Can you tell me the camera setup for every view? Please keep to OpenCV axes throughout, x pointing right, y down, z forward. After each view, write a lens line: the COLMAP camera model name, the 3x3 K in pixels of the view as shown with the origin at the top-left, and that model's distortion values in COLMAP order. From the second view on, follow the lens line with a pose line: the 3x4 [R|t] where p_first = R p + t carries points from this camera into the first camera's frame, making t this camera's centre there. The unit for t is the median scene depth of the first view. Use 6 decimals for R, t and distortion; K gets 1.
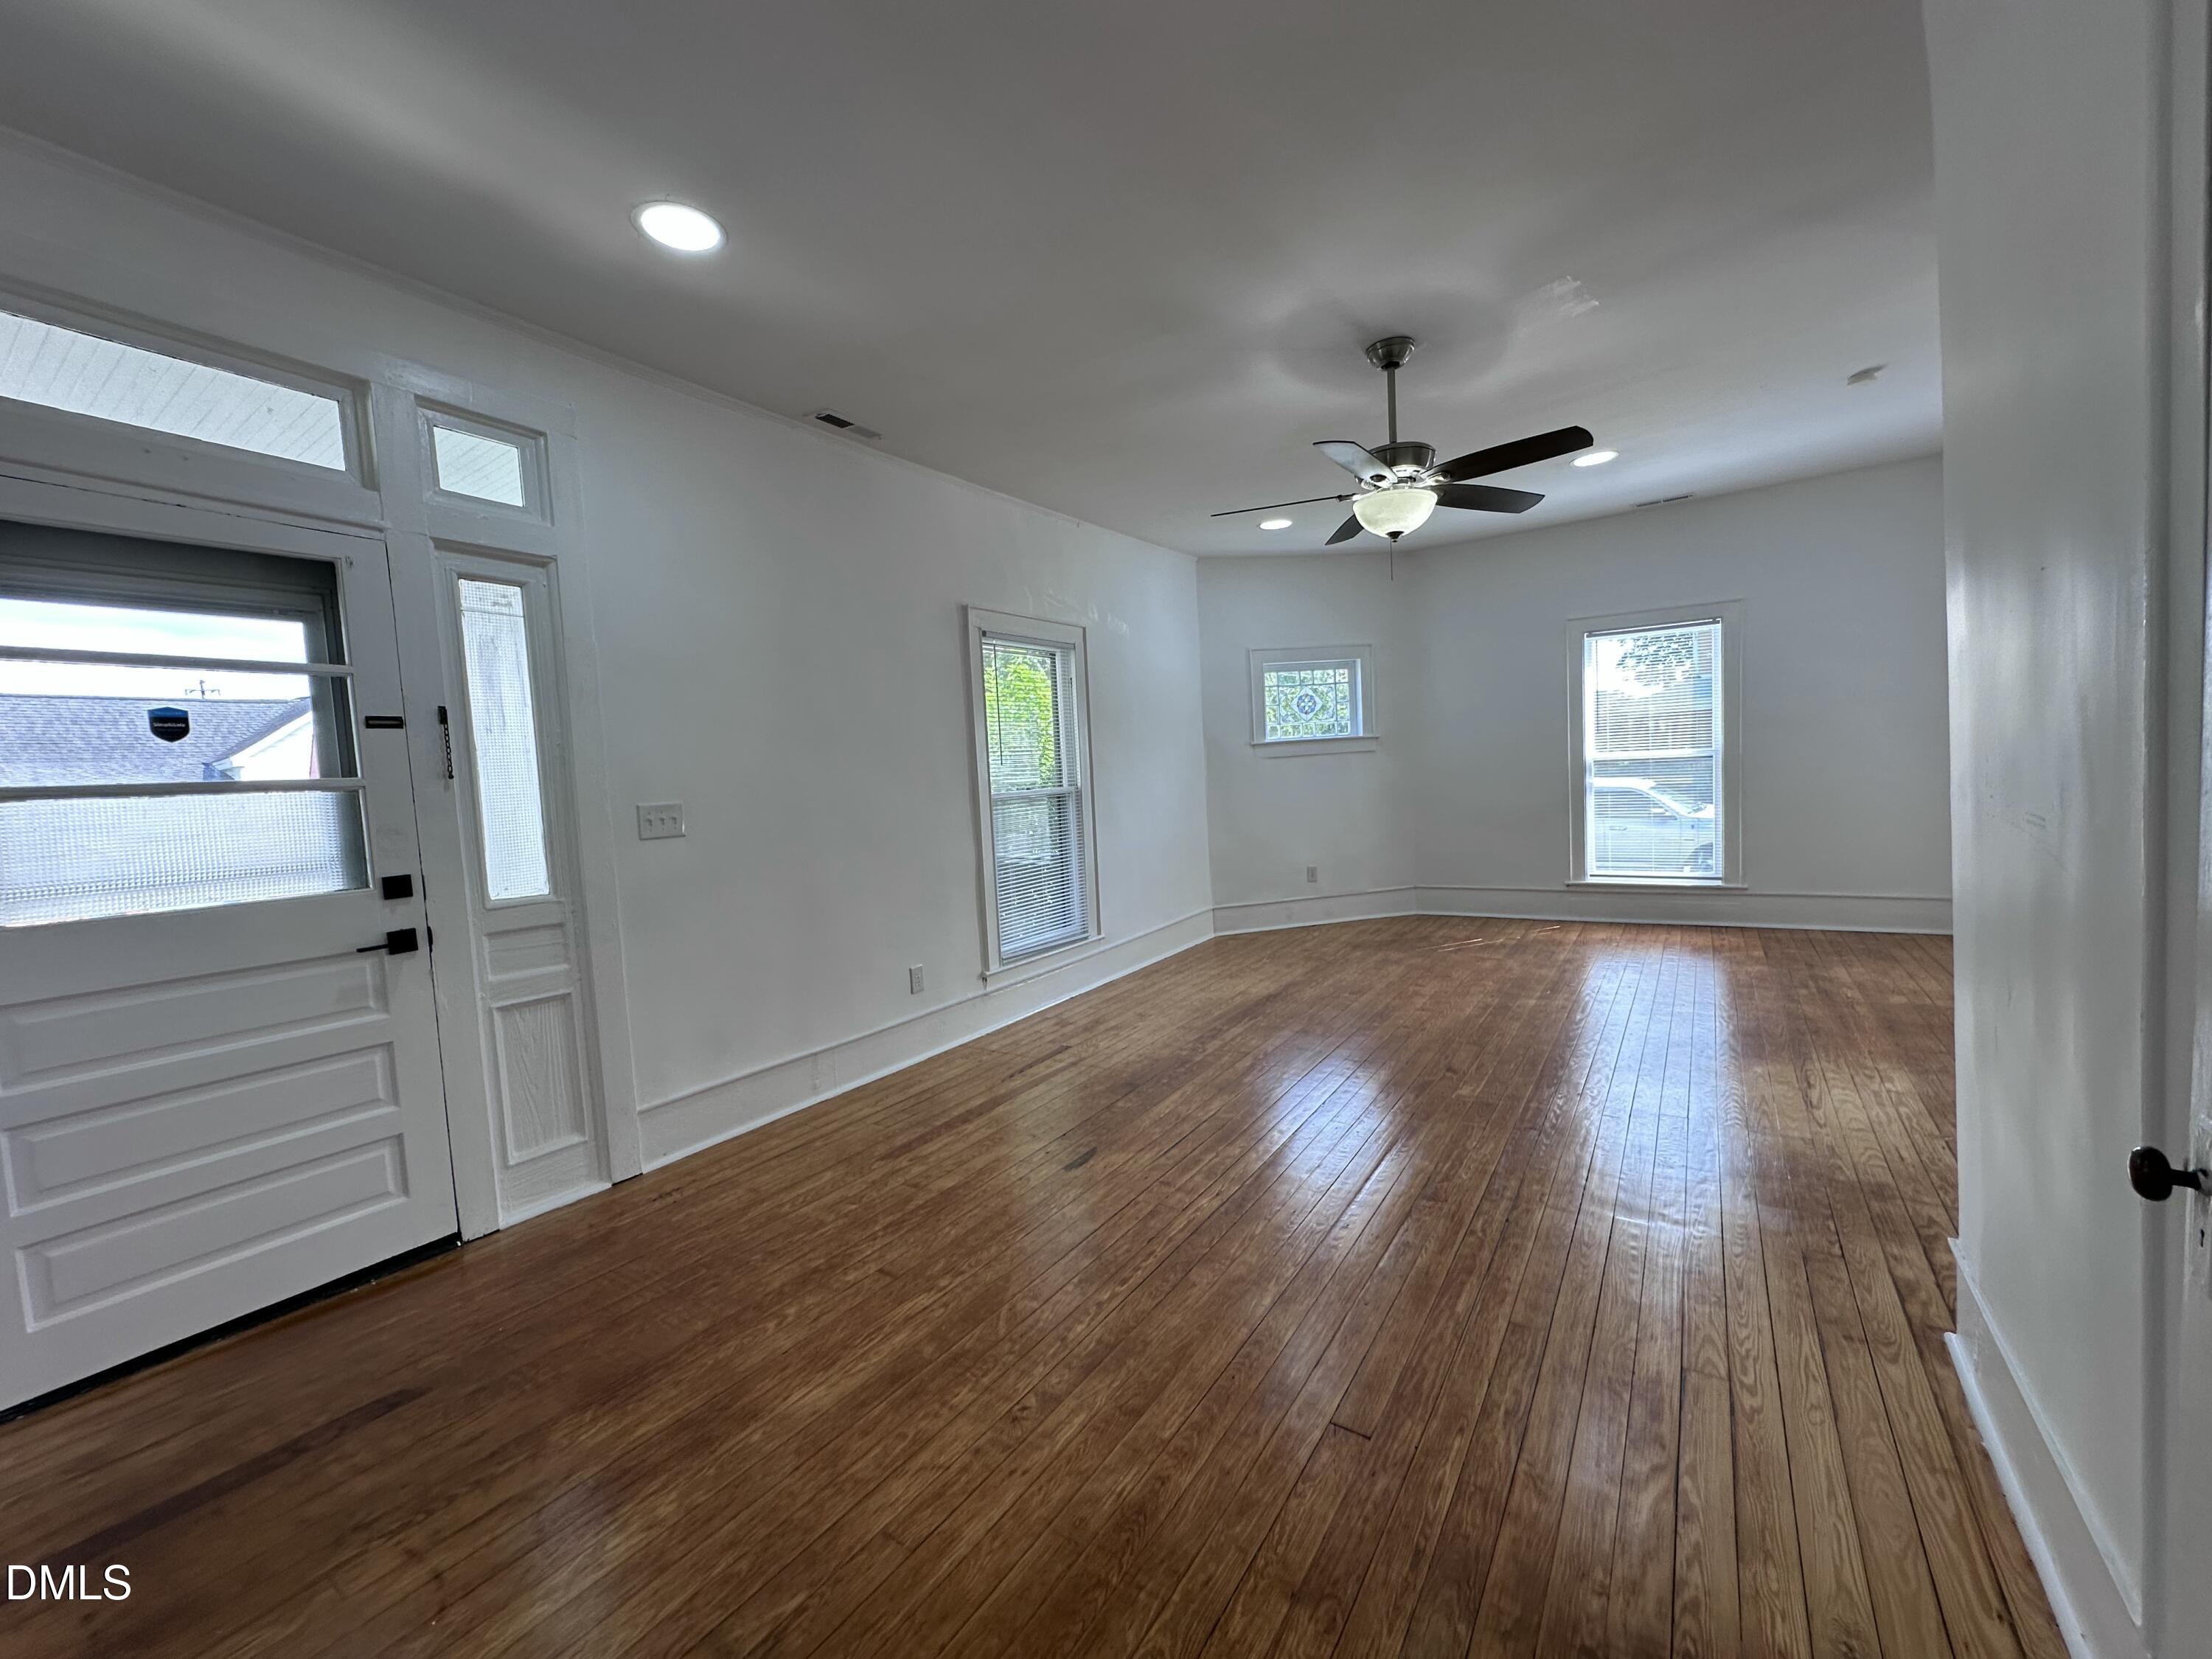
lens RADIAL K [[881.2, 0, 1107.4], [0, 881.2, 825.5], [0, 0, 1]] dist [-0.002359, 0.001455]
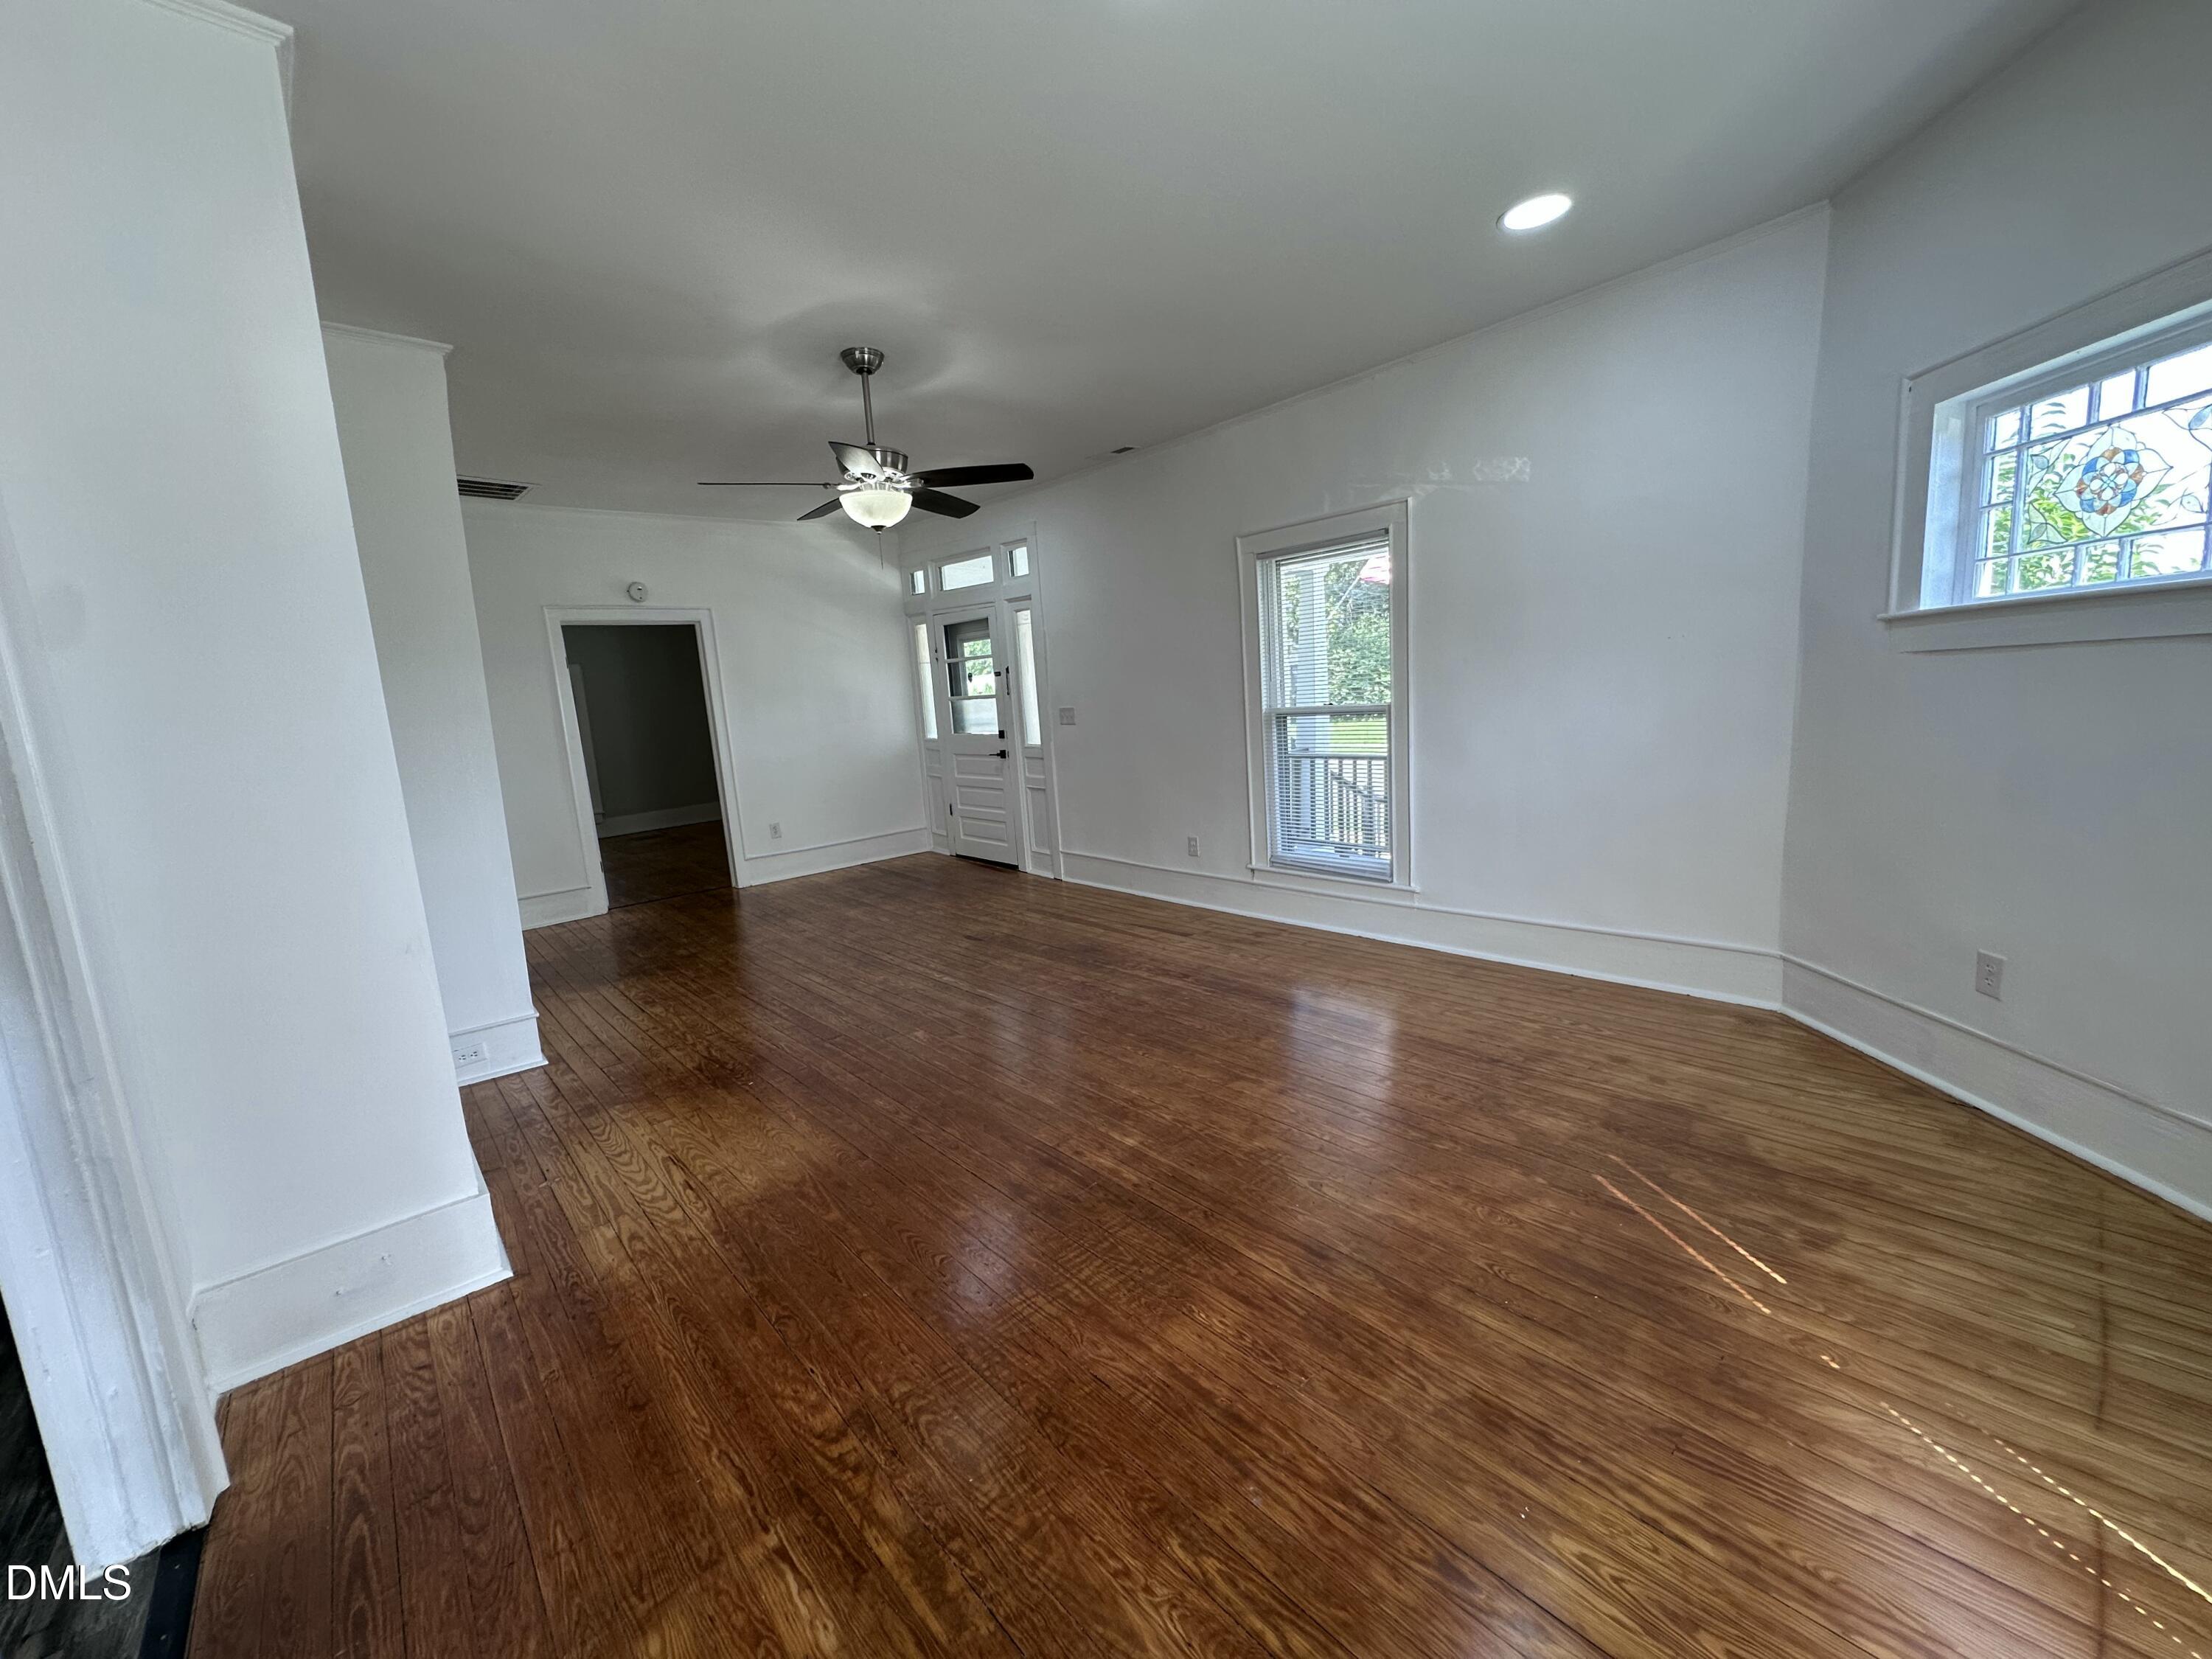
lens RADIAL K [[881.2, 0, 1108.5], [0, 881.2, 825.7], [0, 0, 1]] dist [-0.002359, 0.001455]
pose [[-0.239956, 0.217740, -0.946050, 1.332795], [0.015494, 0.975257, 0.220533, -0.189804], [0.970660, 0.038260, -0.237393, 1.480626]]
